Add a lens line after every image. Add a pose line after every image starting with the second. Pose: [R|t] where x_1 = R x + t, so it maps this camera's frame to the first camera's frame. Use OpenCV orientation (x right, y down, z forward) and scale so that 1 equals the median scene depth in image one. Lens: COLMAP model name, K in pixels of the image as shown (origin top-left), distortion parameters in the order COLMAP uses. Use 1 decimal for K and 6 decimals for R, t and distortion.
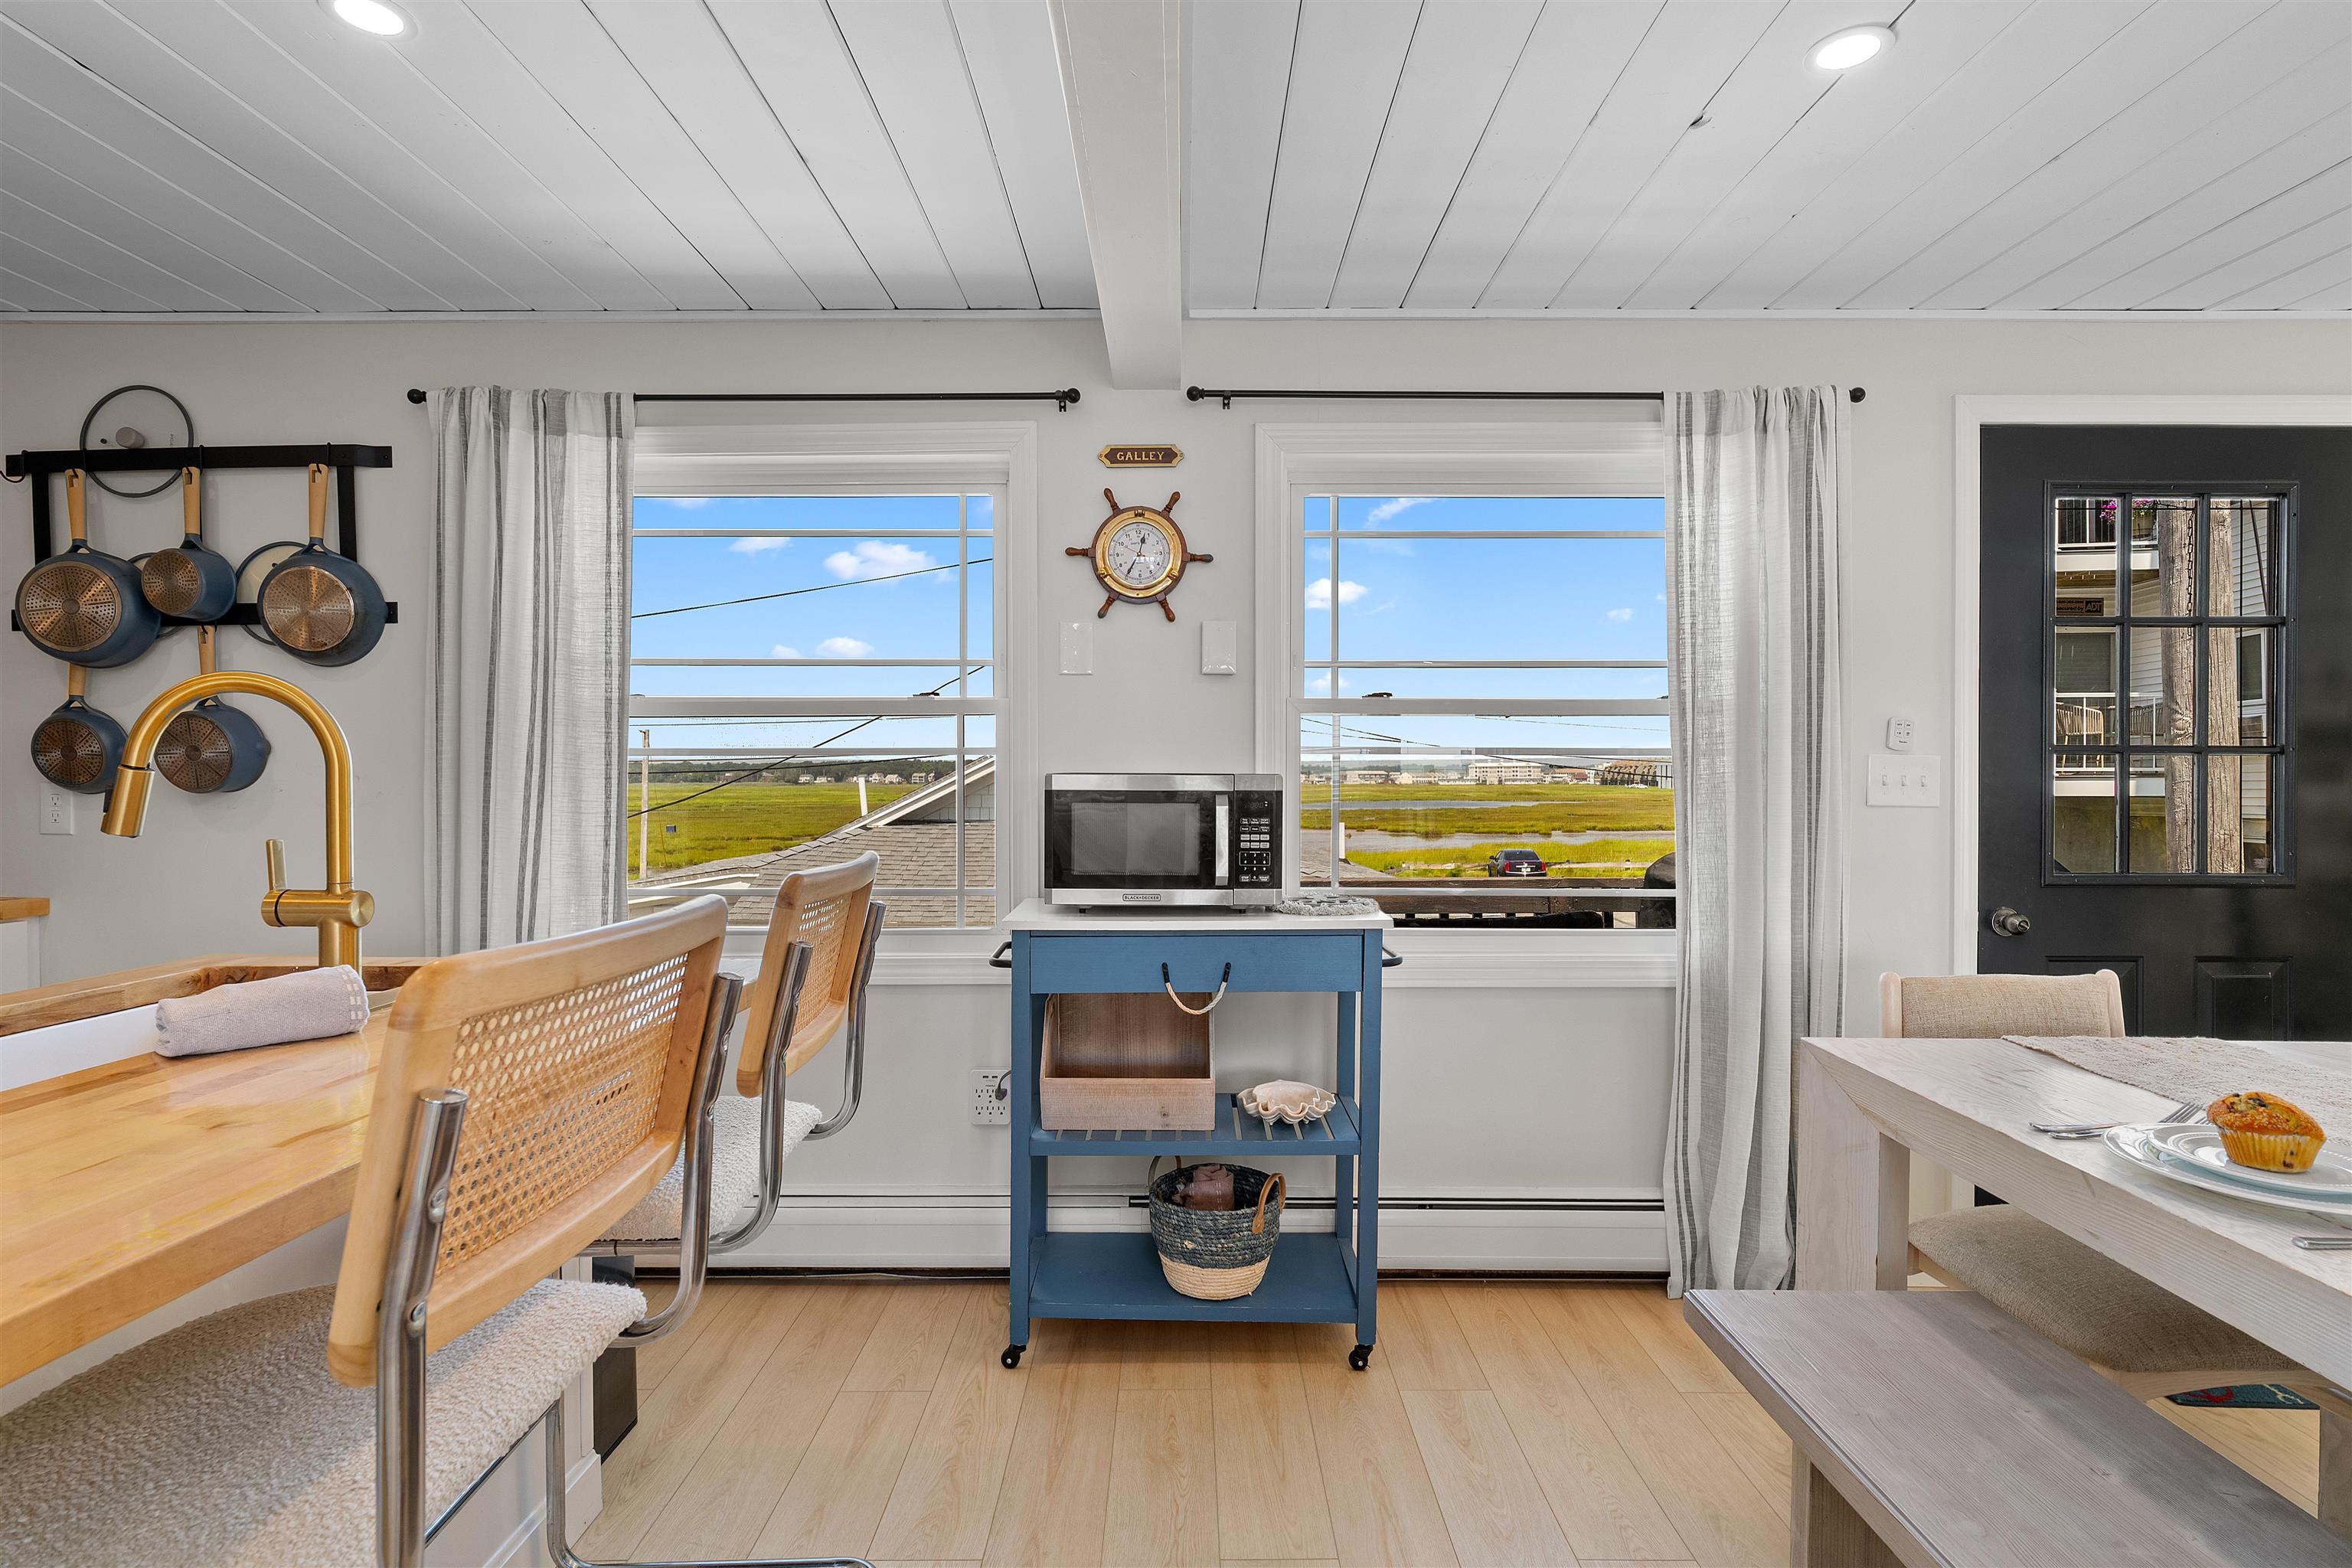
lens RADIAL K [[1219.6, 0, 1178.8], [0, 1219.6, 788.5], [0, 0, 1]] dist [-0.001809, 0.000754]
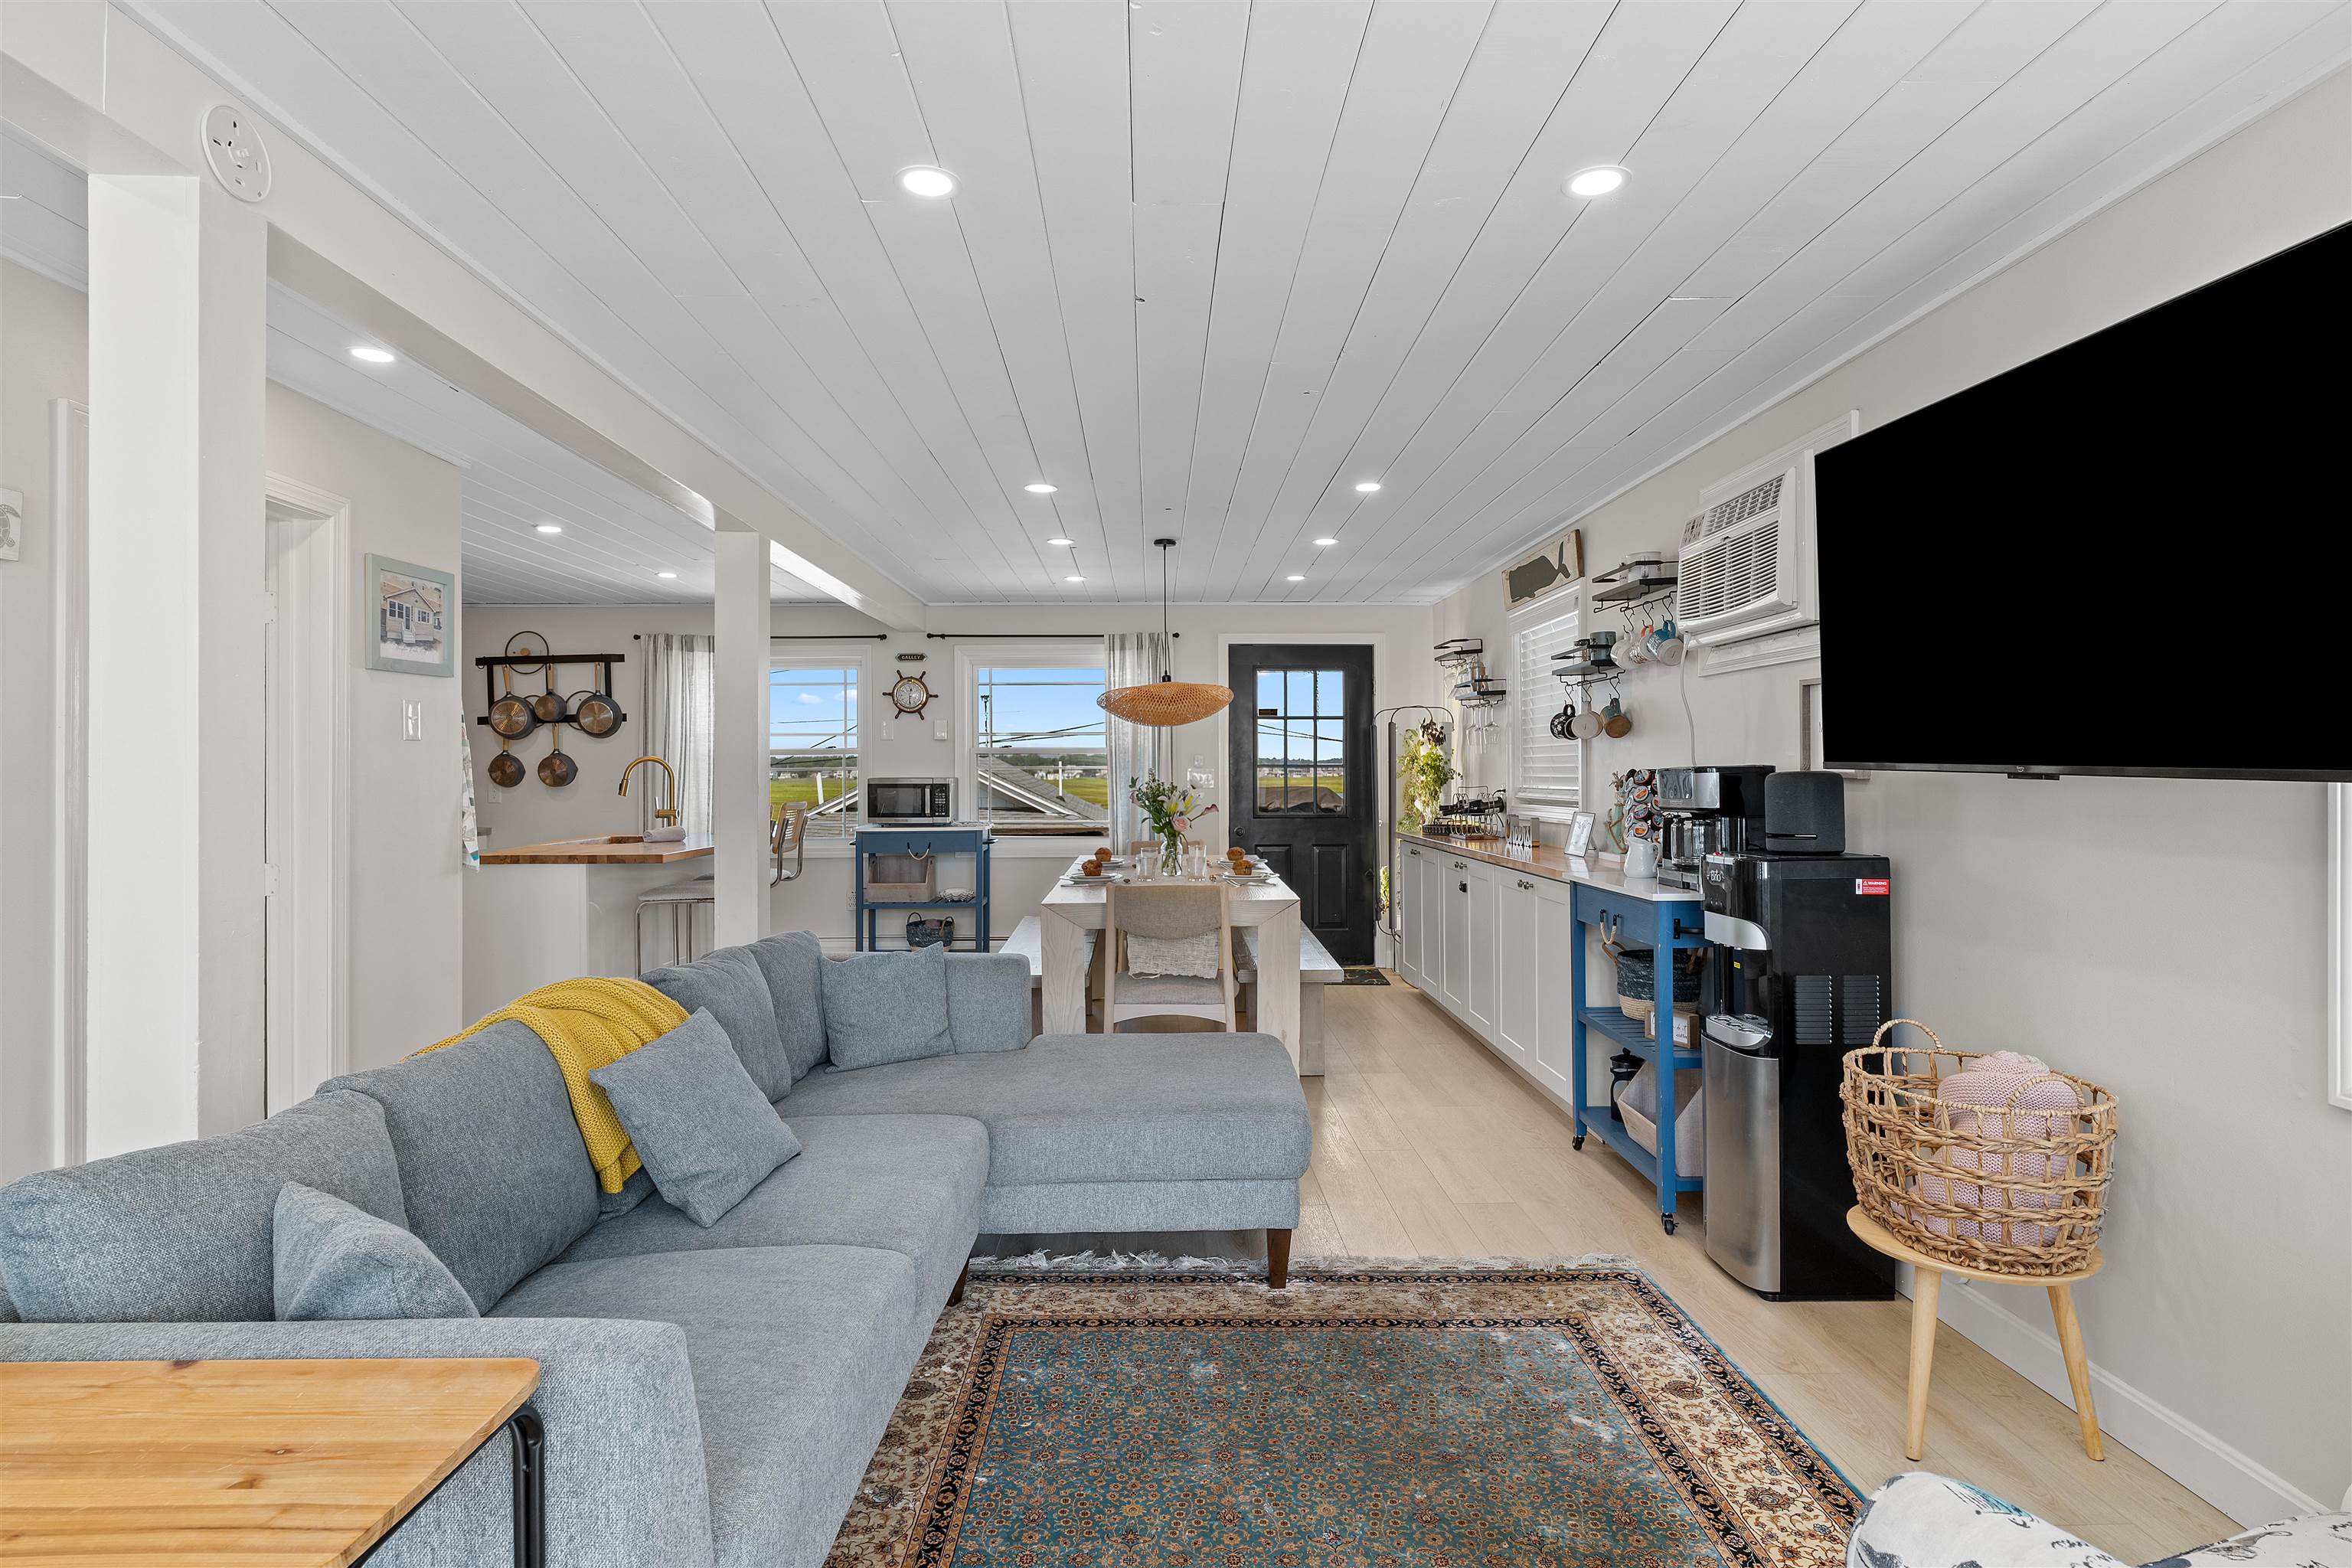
lens RADIAL K [[1237.7, 0, 1181.7], [0, 1237.7, 766.6], [0, 0, 1]] dist [-0.002316, 0.000463]
pose [[0.999682, -0.005727, 0.024568, 0.491639], [0.006026, 0.999908, -0.012125, 0.000814], [-0.024497, 0.012269, 0.999625, -1.708542]]
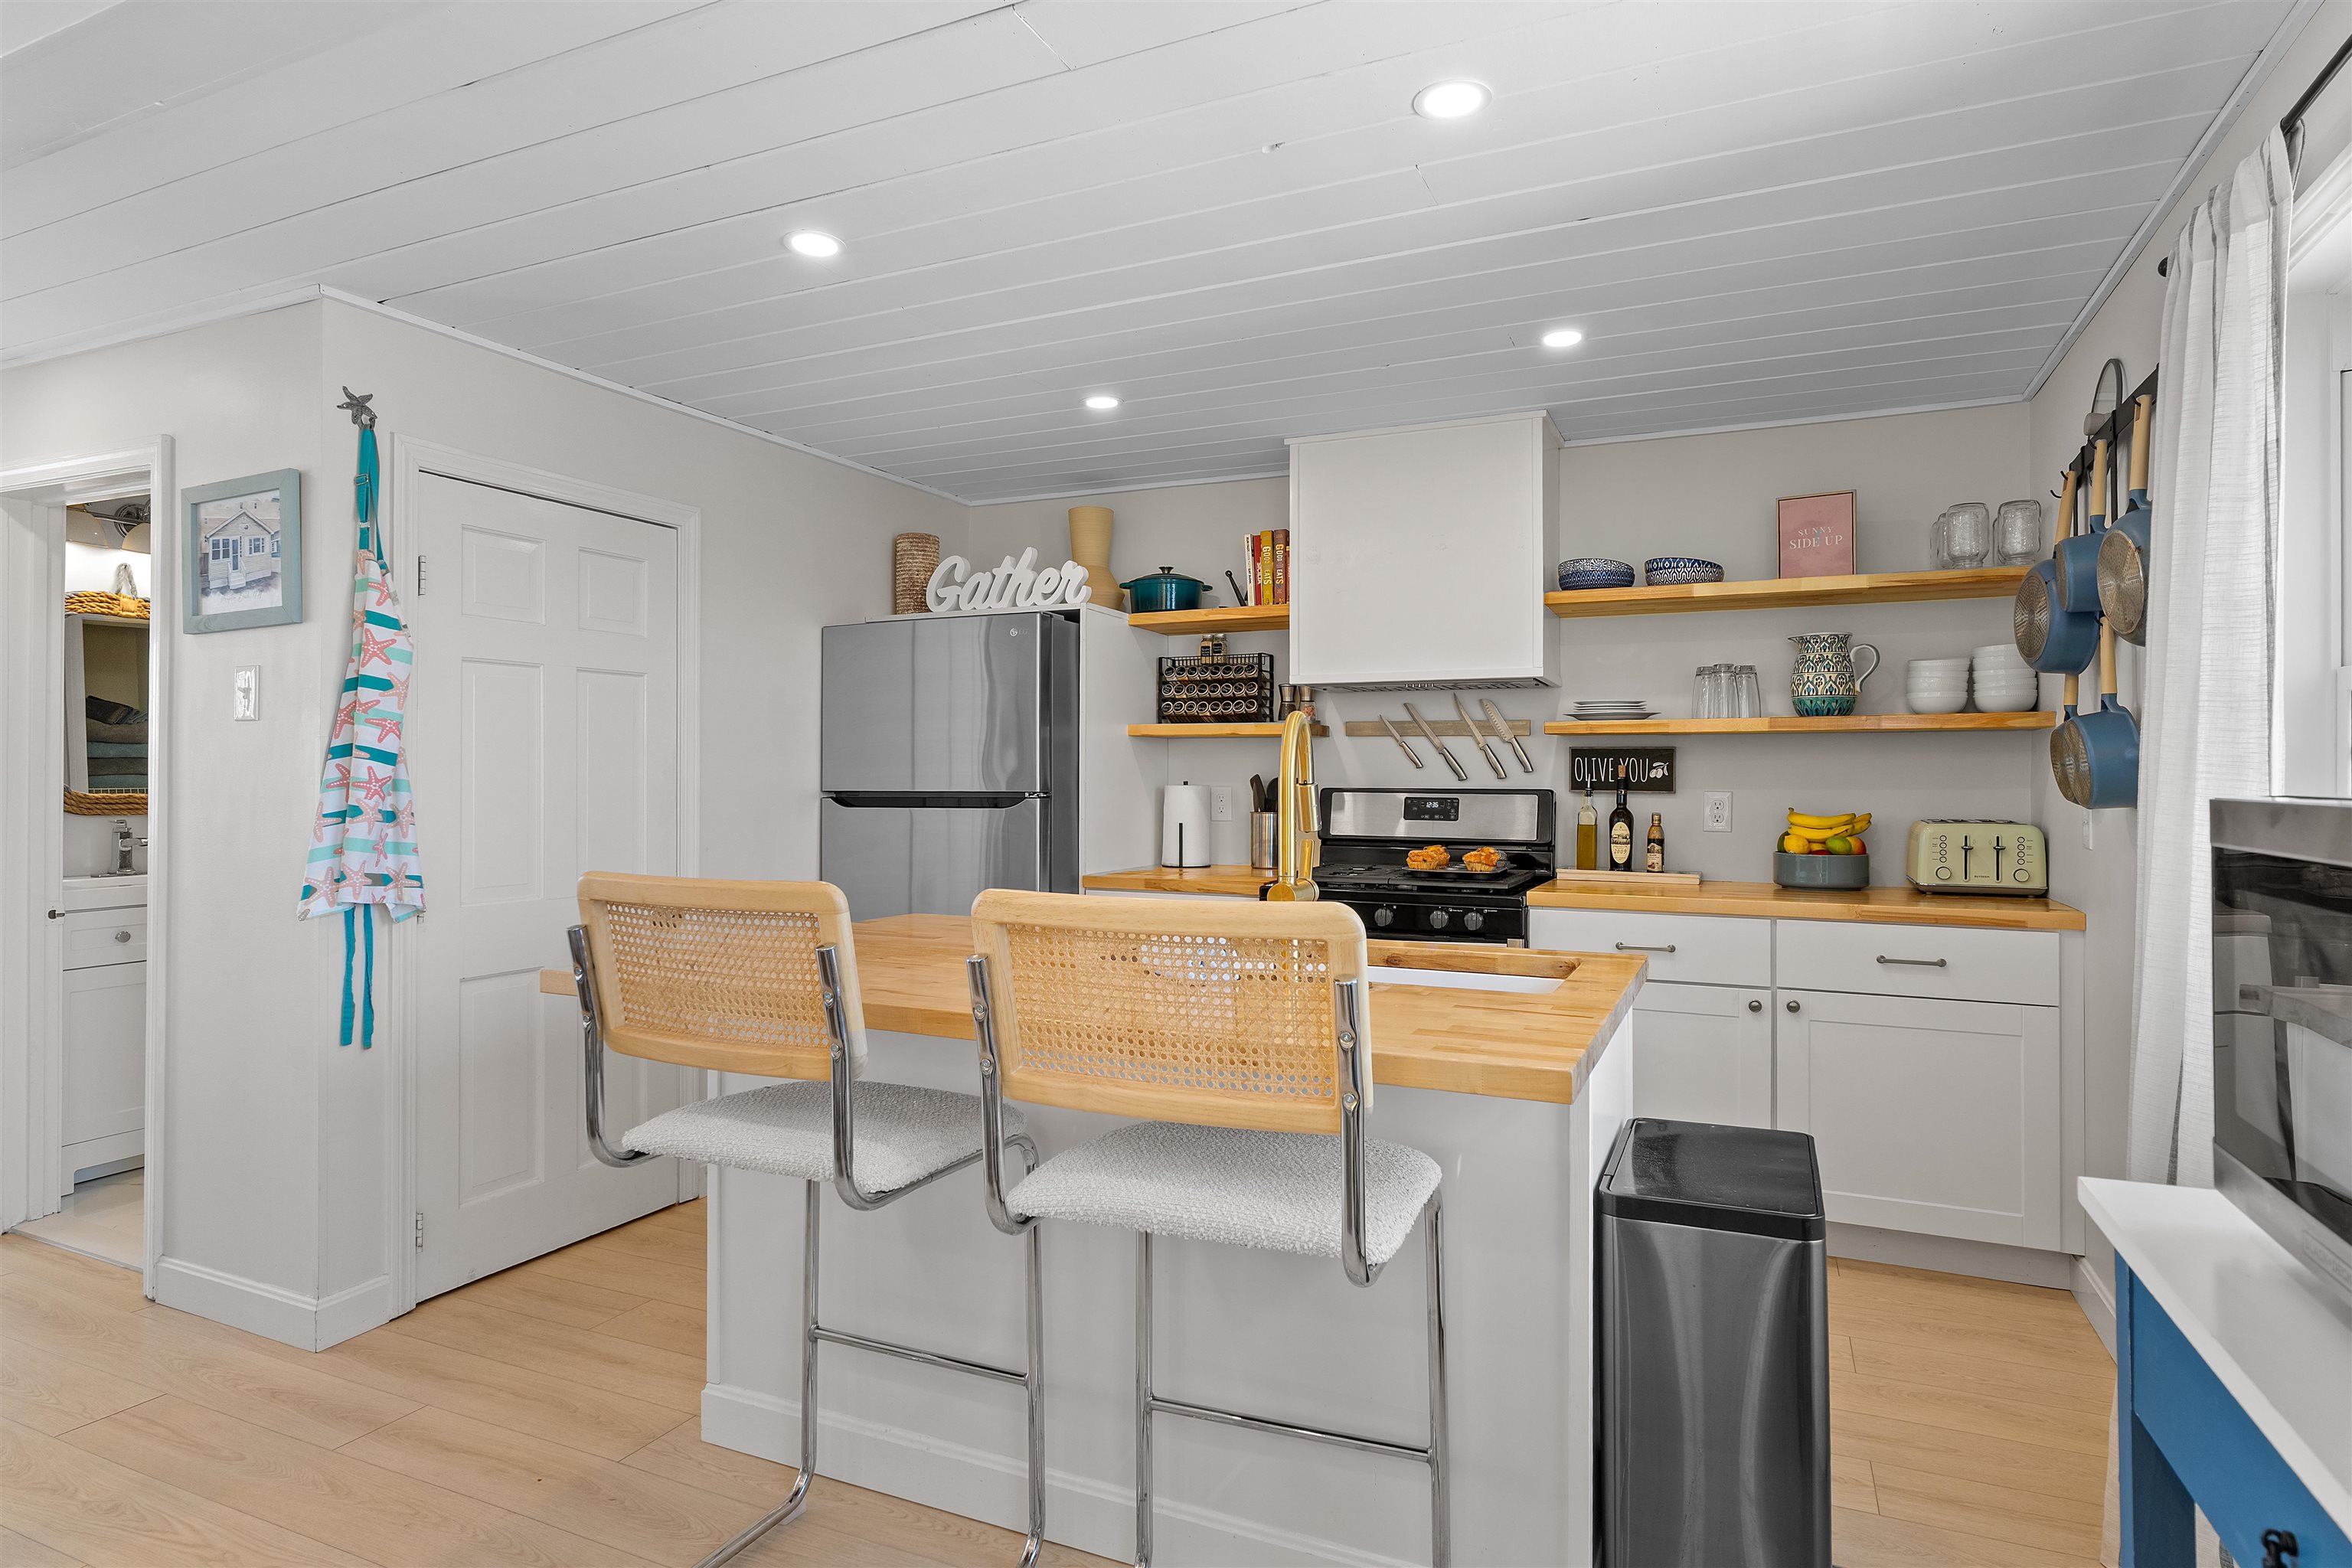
lens RADIAL K [[1237.7, 0, 1181.7], [0, 1237.7, 766.6], [0, 0, 1]] dist [-0.002316, 0.000463]
pose [[-0.418346, -0.011033, -0.908221, 0.264464], [-0.010575, 0.999918, -0.007276, -0.013178], [0.908226, 0.006561, -0.418428, 0.762663]]
